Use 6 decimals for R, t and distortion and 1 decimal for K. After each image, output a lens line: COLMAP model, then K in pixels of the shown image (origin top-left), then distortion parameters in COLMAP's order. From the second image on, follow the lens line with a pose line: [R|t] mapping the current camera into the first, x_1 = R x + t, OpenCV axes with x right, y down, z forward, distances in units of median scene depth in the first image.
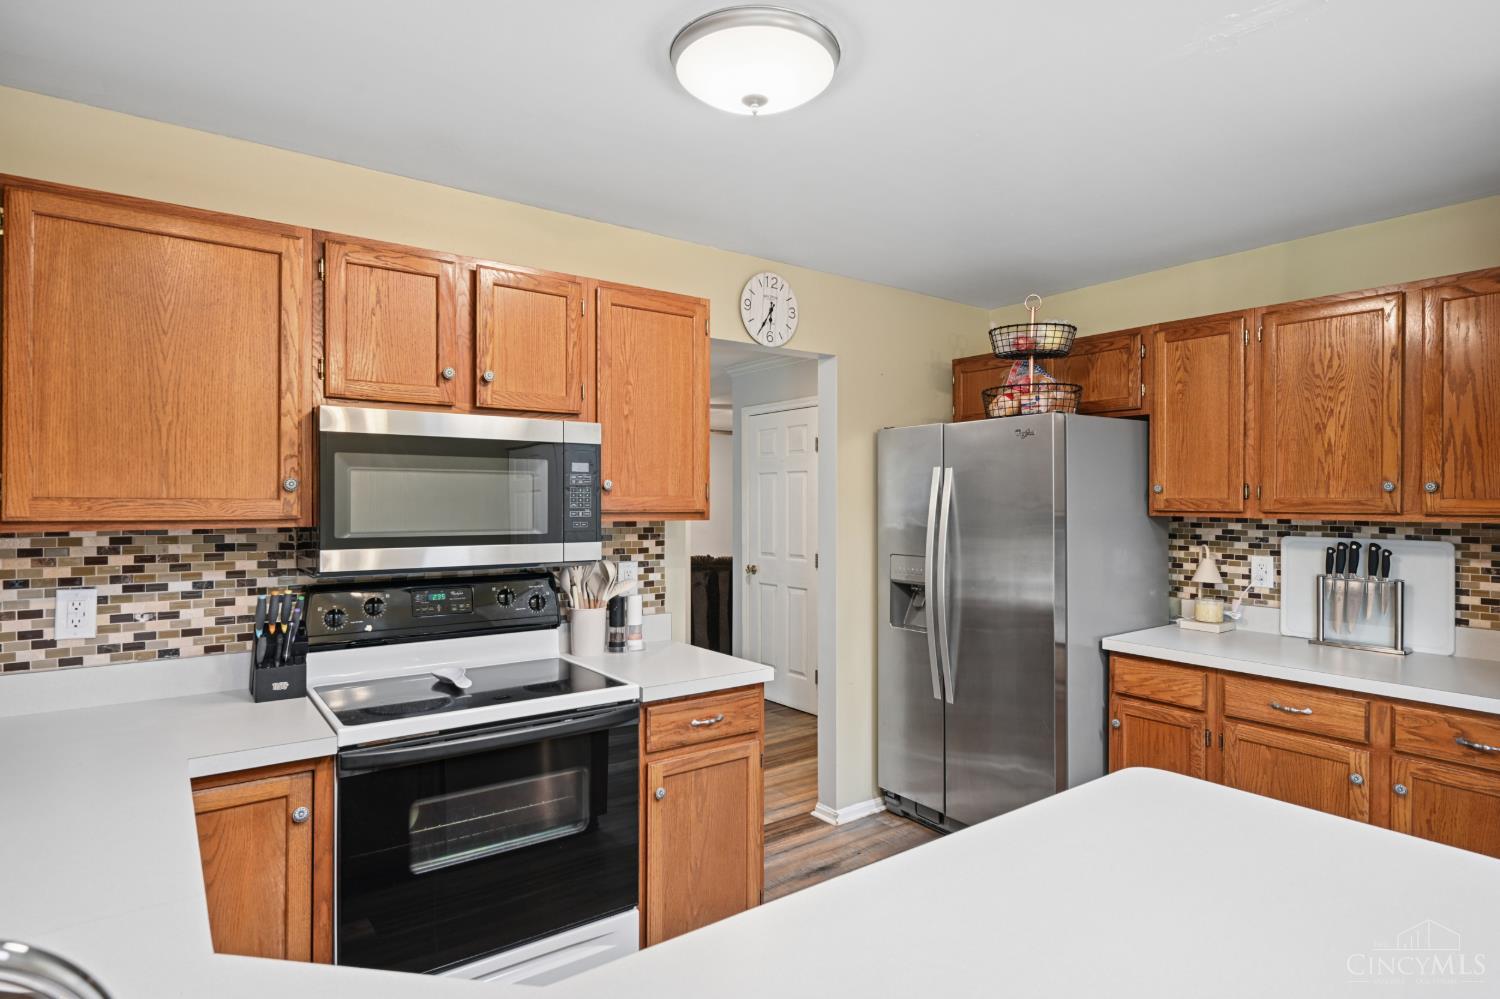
lens RADIAL K [[808.6, 0, 750.0], [0, 808.6, 499.5], [0, 0, 1]] dist [0.001836, 0.000387]
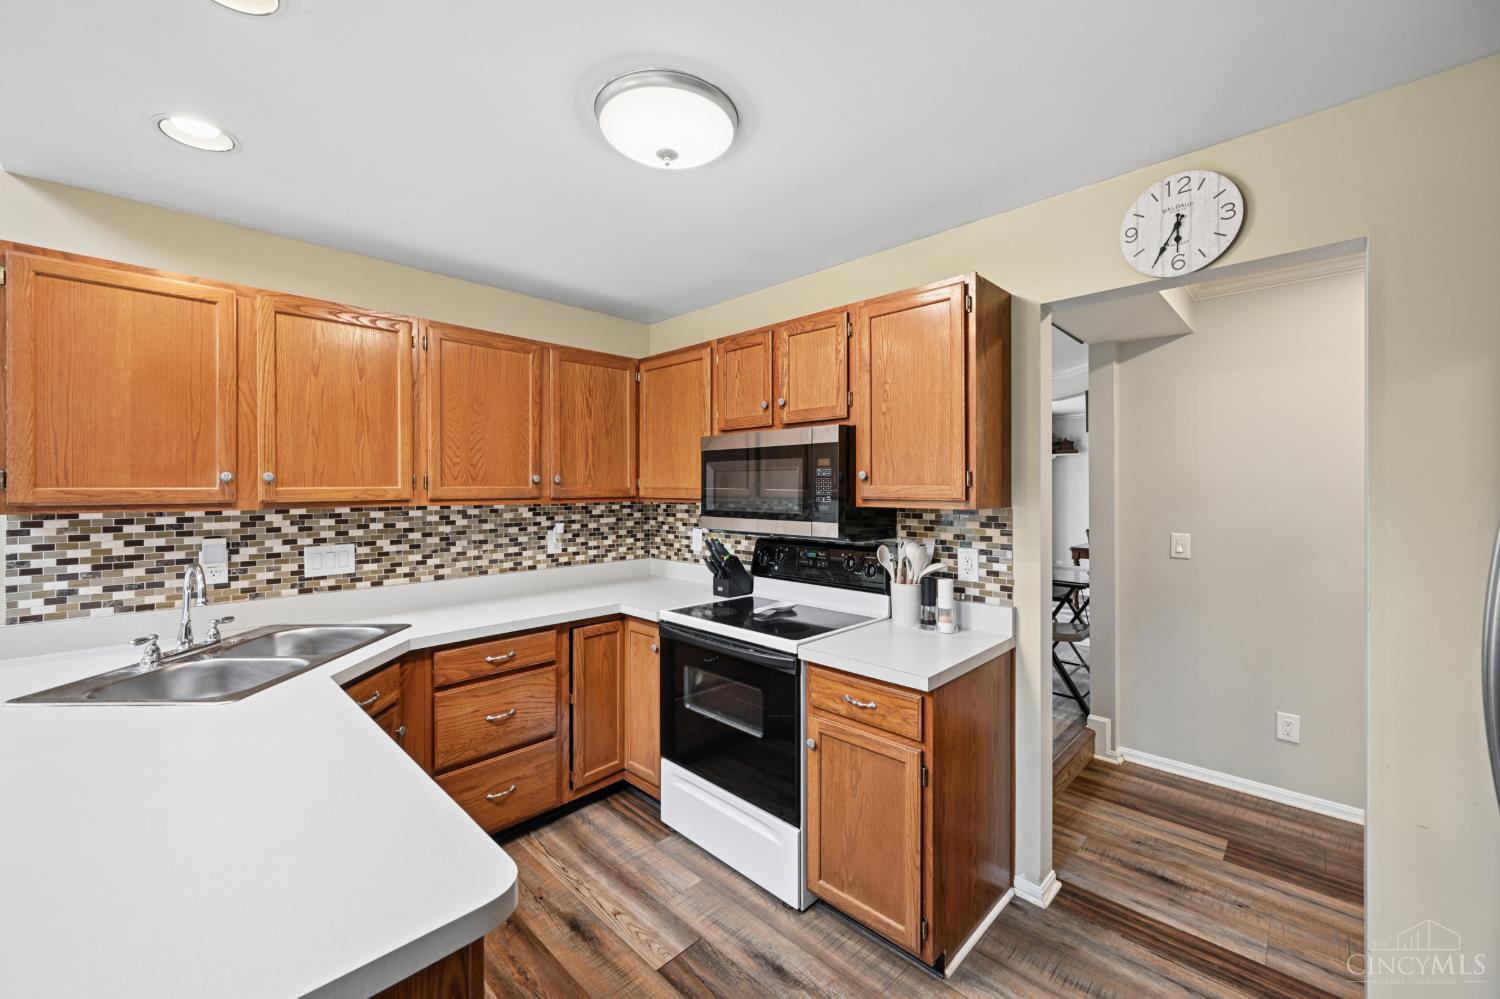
lens RADIAL K [[589.3, 0, 753.1], [0, 589.3, 488.7], [0, 0, 1]] dist [0.000525, -0.000144]
pose [[0.164646, -0.000009, -0.986353, 0.591244], [0.001329, 0.999999, 0.000212, 0.000890], [0.986352, -0.001346, 0.164646, 0.659629]]
